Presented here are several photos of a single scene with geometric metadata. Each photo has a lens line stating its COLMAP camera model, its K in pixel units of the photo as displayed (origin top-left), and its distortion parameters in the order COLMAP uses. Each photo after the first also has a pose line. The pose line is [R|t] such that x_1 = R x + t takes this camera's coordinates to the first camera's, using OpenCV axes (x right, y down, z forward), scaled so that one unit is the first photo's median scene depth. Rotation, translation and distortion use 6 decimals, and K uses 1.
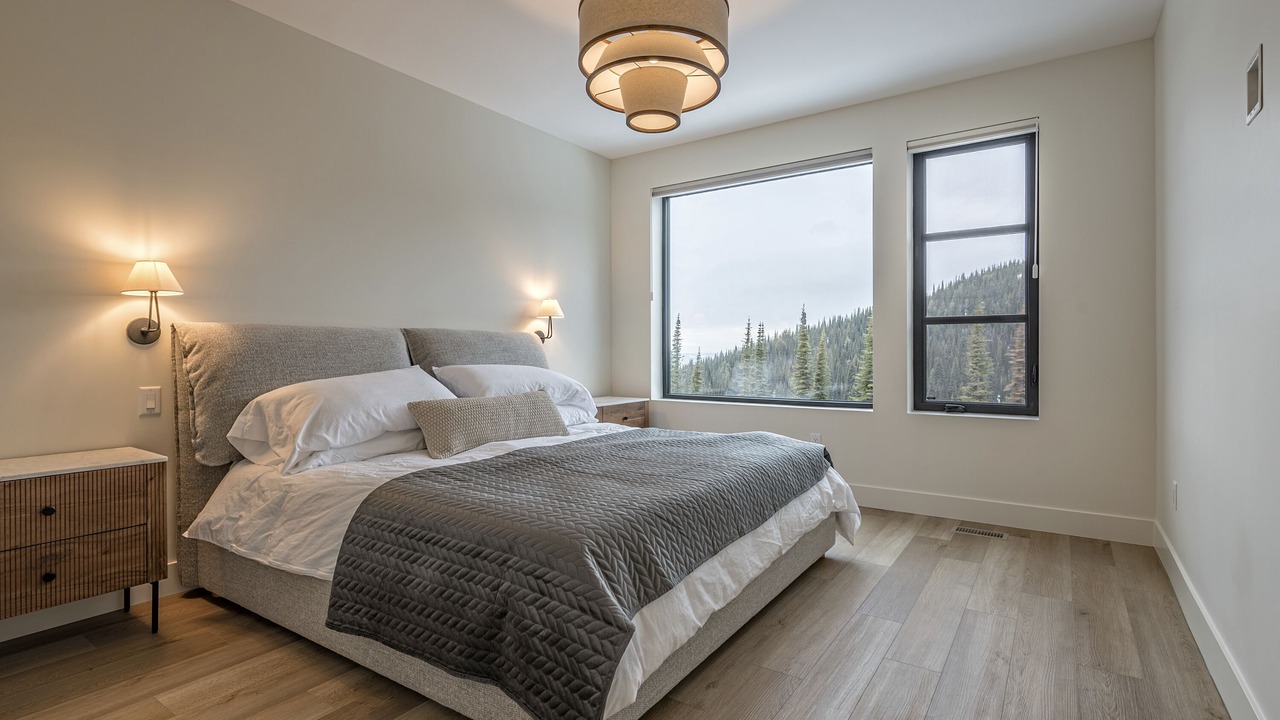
lens RADIAL K [[648.9, 0, 640.3], [0, 648.9, 340.2], [0, 0, 1]] dist [0.002651, -0.001263]
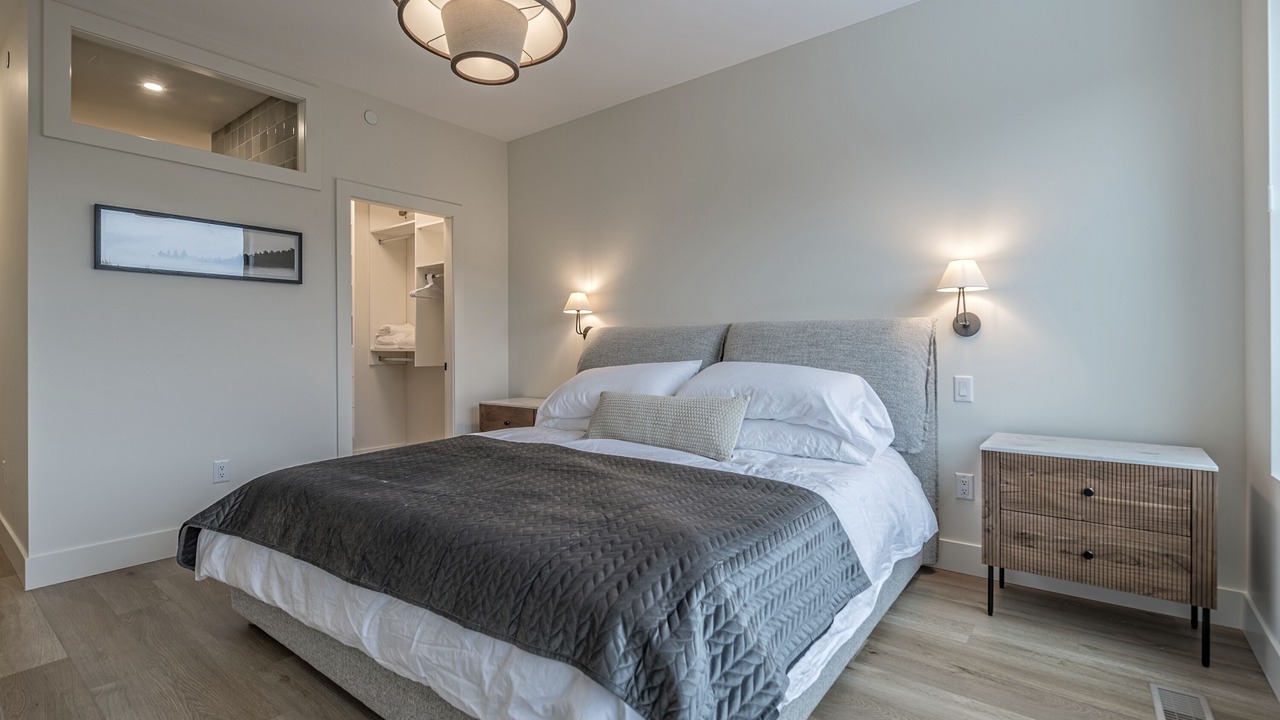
lens RADIAL K [[648.9, 0, 640.3], [0, 648.9, 340.2], [0, 0, 1]] dist [0.002651, -0.001263]
pose [[-0.087974, -0.002830, -0.996119, 0.366824], [0.013877, 0.999895, -0.004067, 0.006432], [0.996026, -0.014181, -0.087926, 0.565929]]
